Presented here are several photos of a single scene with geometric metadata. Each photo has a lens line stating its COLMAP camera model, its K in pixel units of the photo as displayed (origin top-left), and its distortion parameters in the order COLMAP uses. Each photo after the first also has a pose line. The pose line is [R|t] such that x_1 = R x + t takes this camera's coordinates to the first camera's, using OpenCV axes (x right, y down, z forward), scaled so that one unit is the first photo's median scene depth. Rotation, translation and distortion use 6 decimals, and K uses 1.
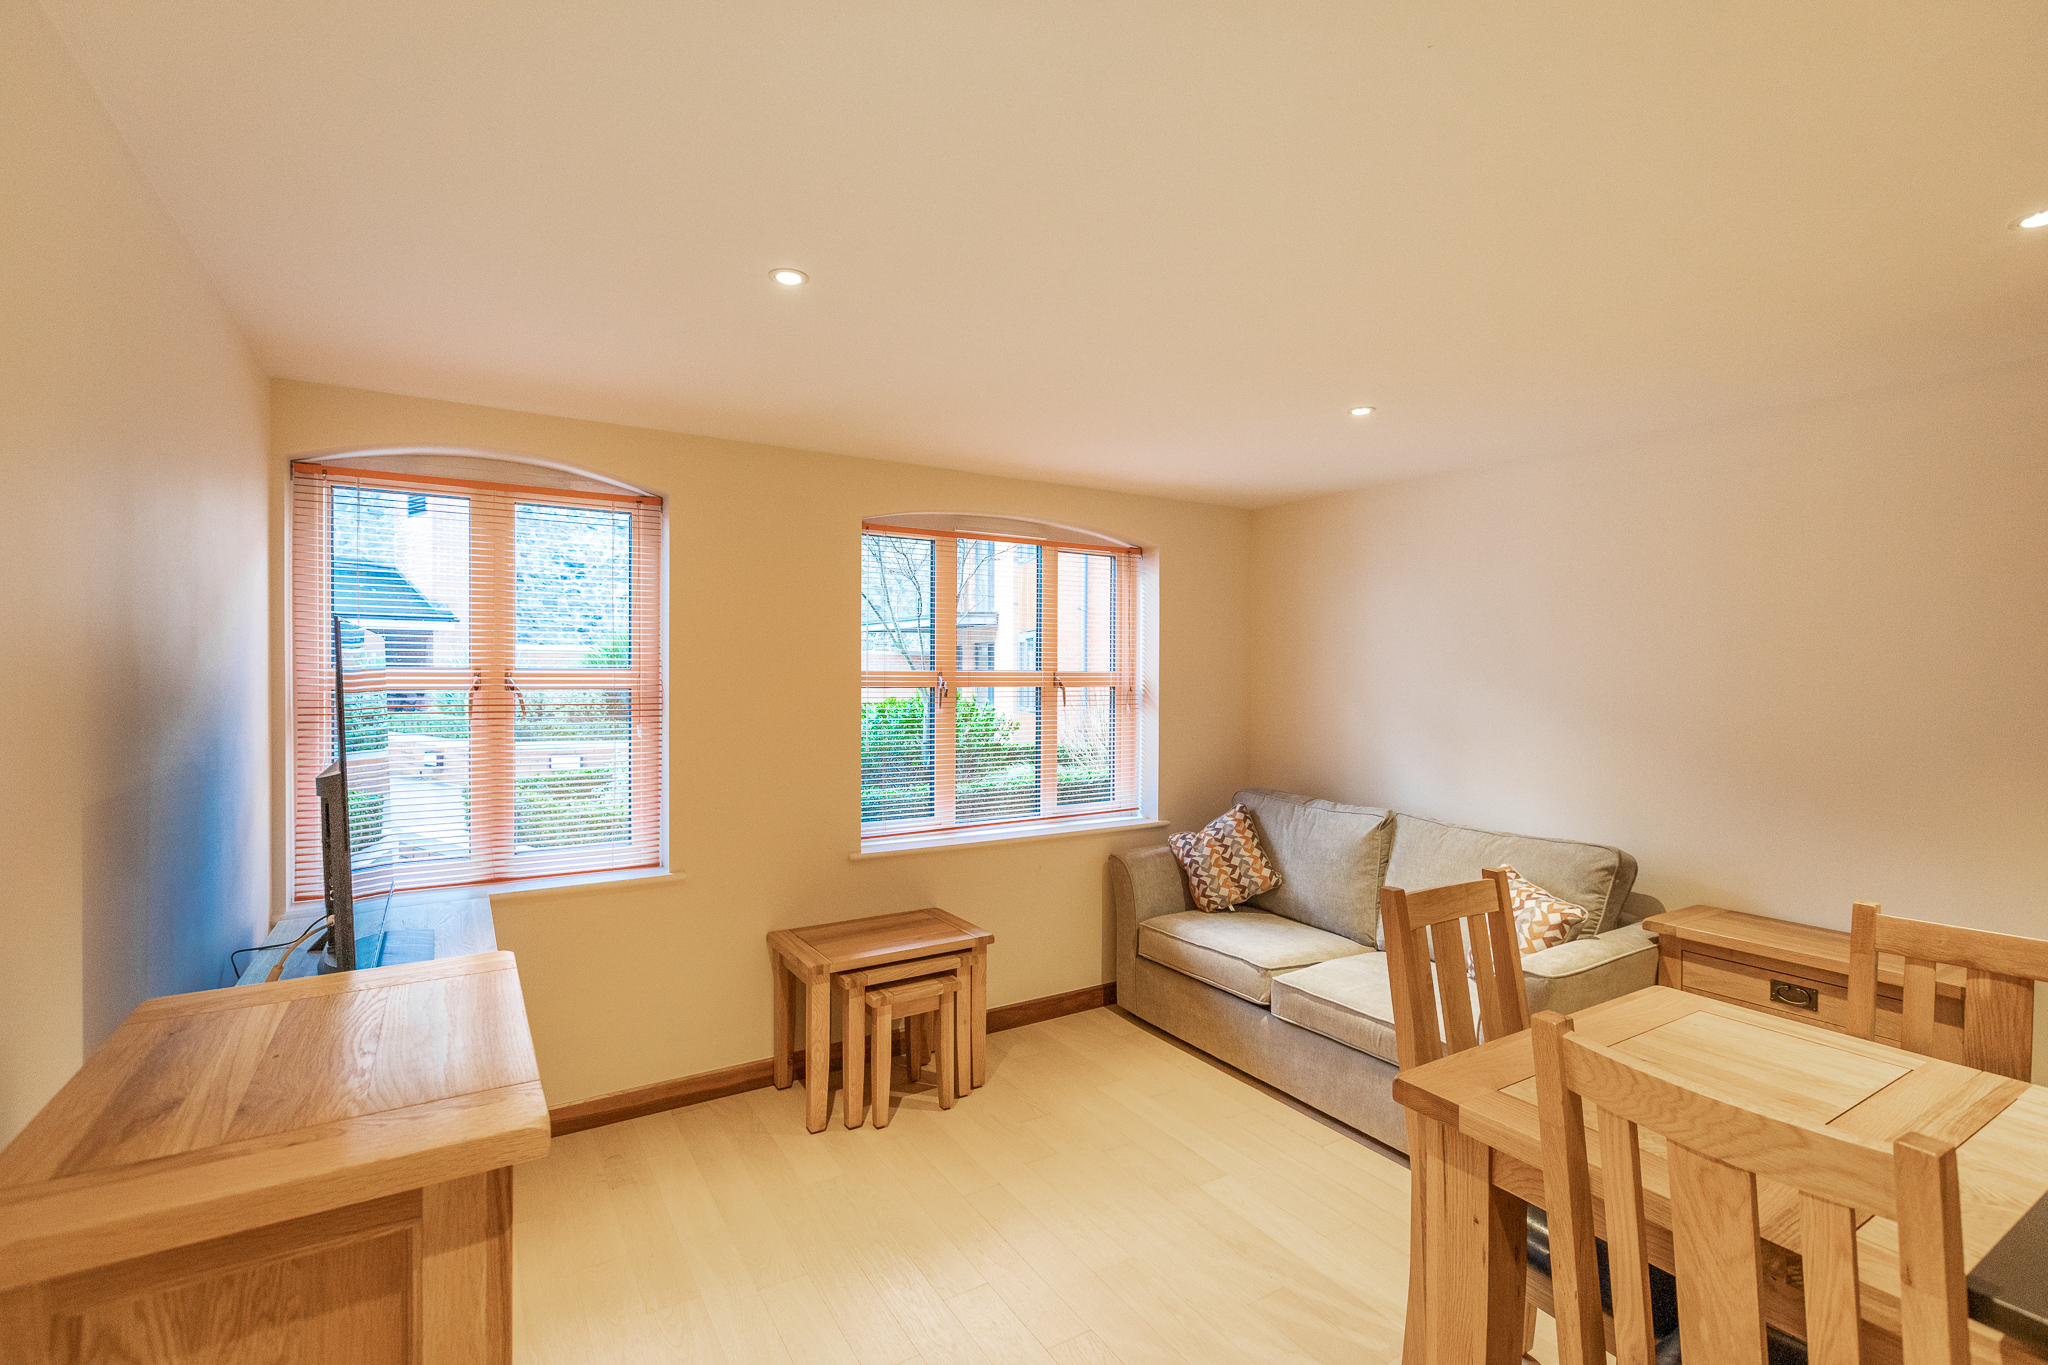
lens RADIAL K [[928.7, 0, 1024.0], [0, 928.7, 682.5], [0, 0, 1]] dist [0.001942, 0.000237]
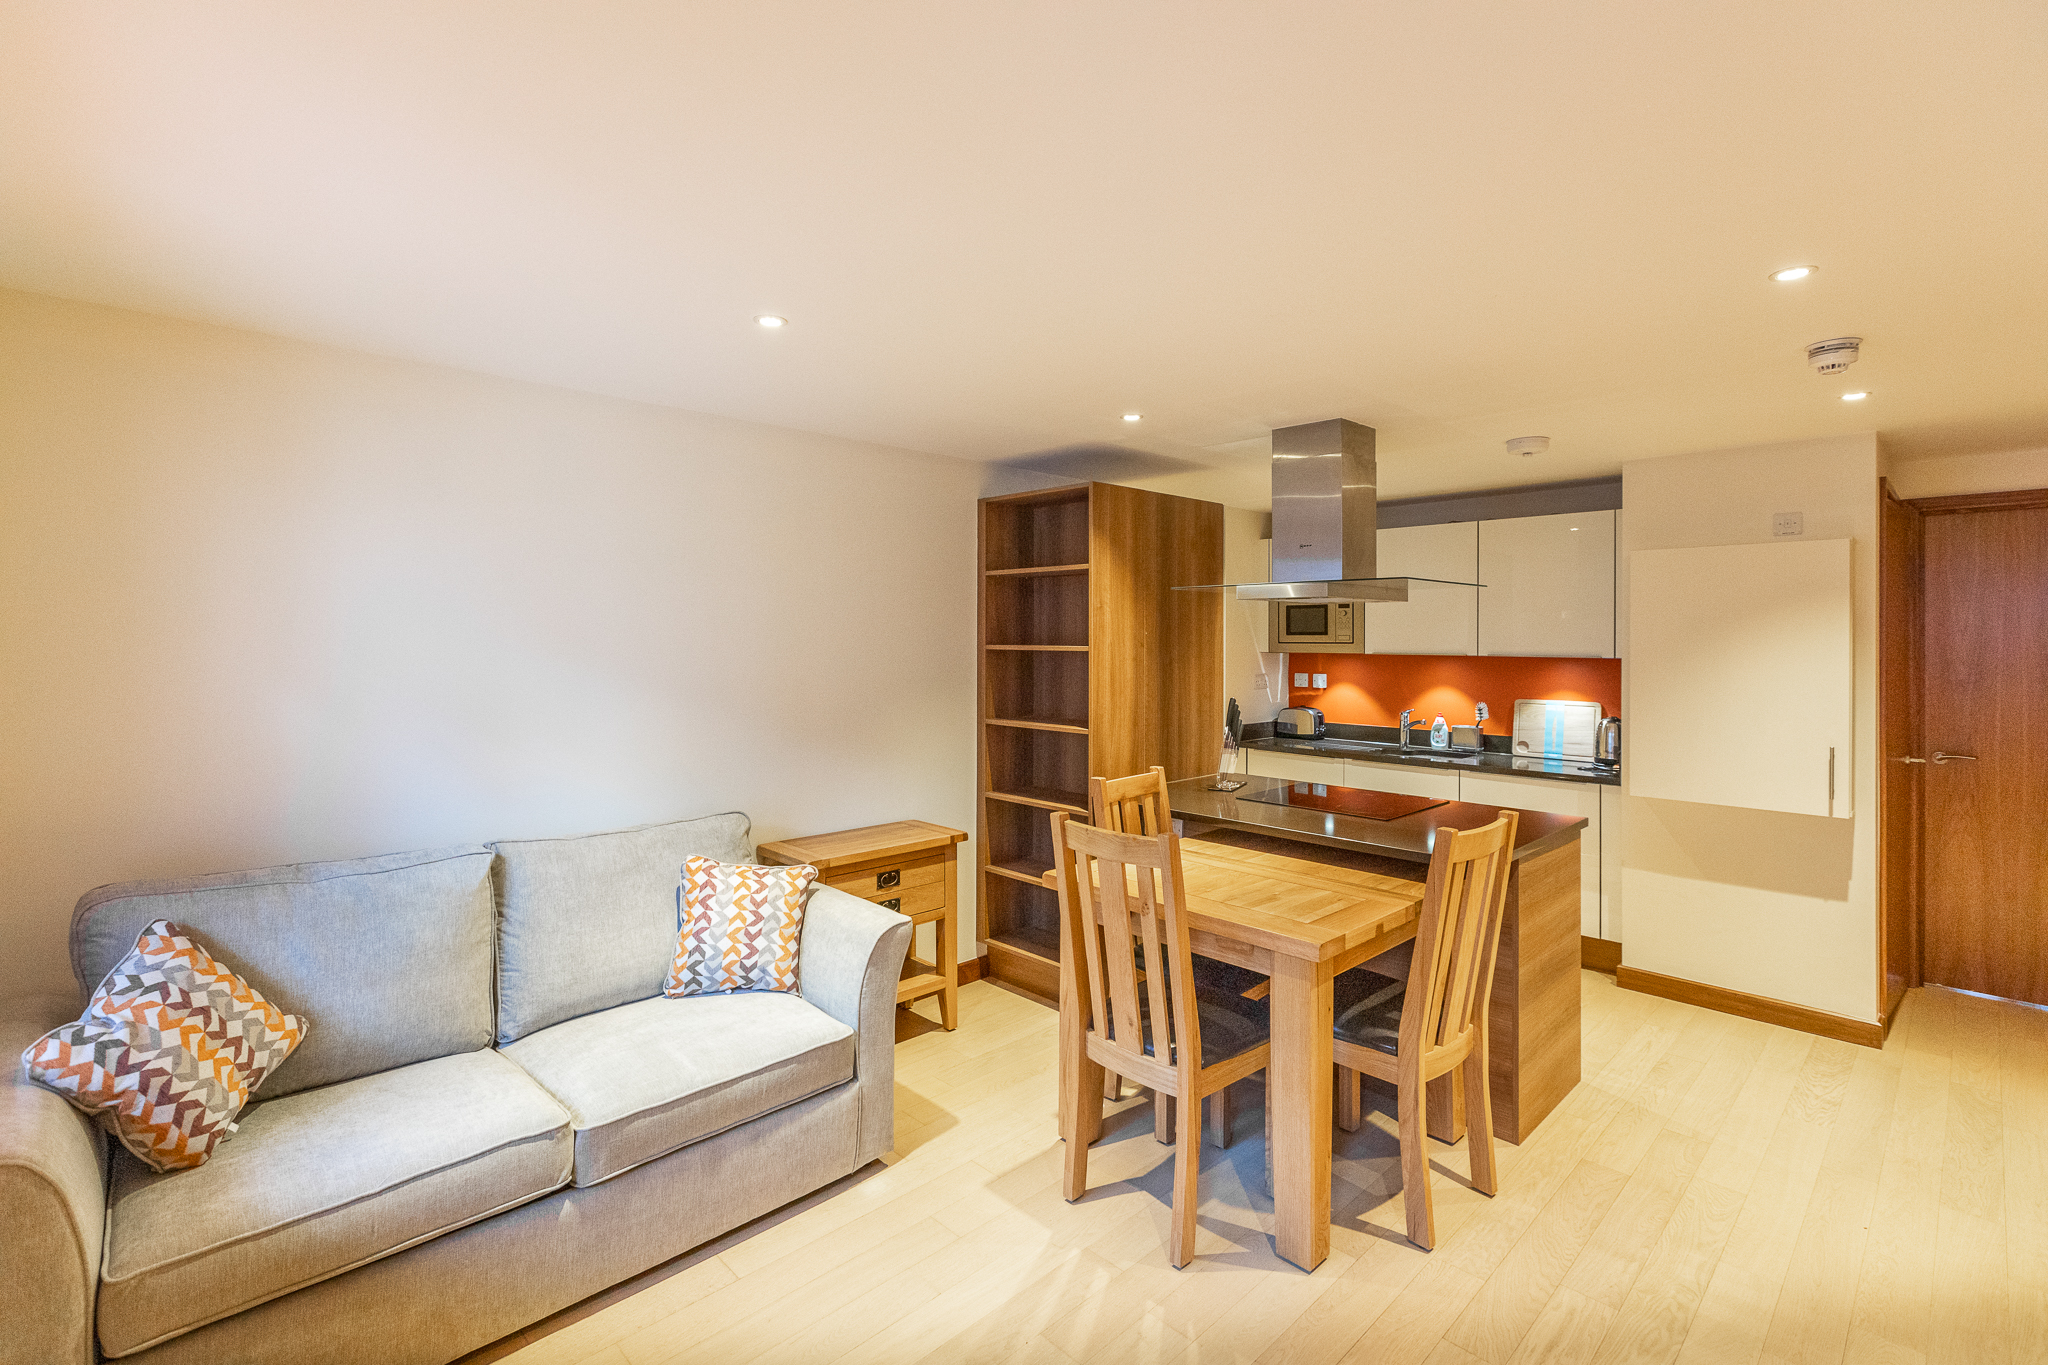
lens RADIAL K [[925.1, 0, 1019.5], [0, 925.1, 641.9], [0, 0, 1]] dist [0.001044, 0.000509]
pose [[-0.203594, -0.010335, 0.979001, -0.426544], [0.008755, 0.999885, 0.012377, -0.020614], [-0.979016, 0.011091, -0.203480, 0.869876]]
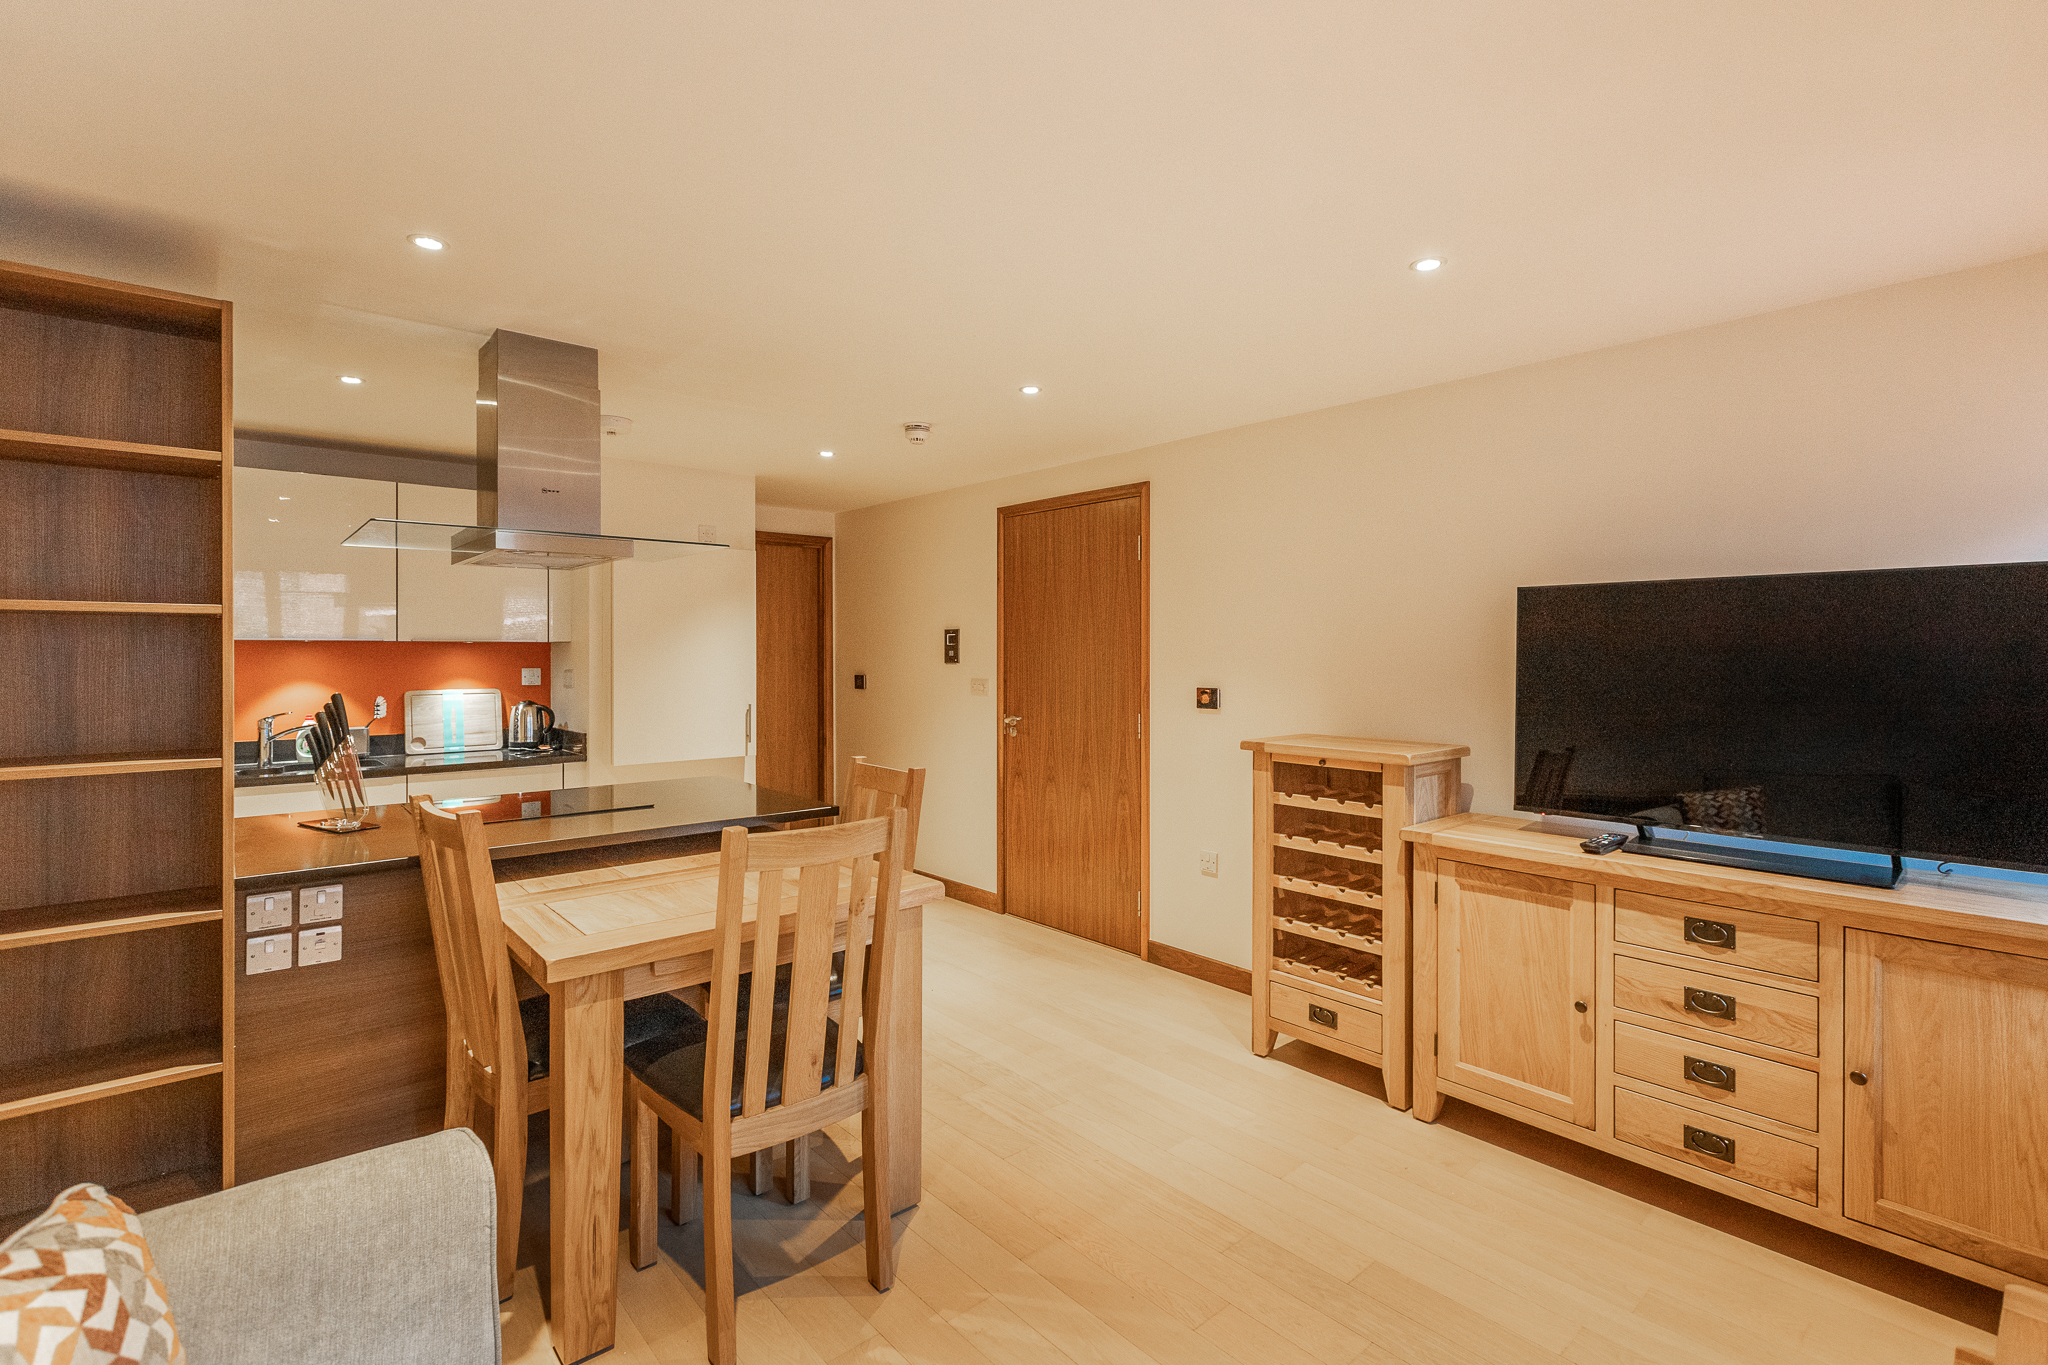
lens RADIAL K [[945.2, 0, 1023.8], [0, 945.2, 657.2], [0, 0, 1]] dist [0.001703, 0.000478]
pose [[-0.988316, -0.003252, -0.152386, 0.246623], [-0.006292, 0.999791, 0.019472, 0.019689], [0.152291, 0.020203, -0.988129, 1.264436]]
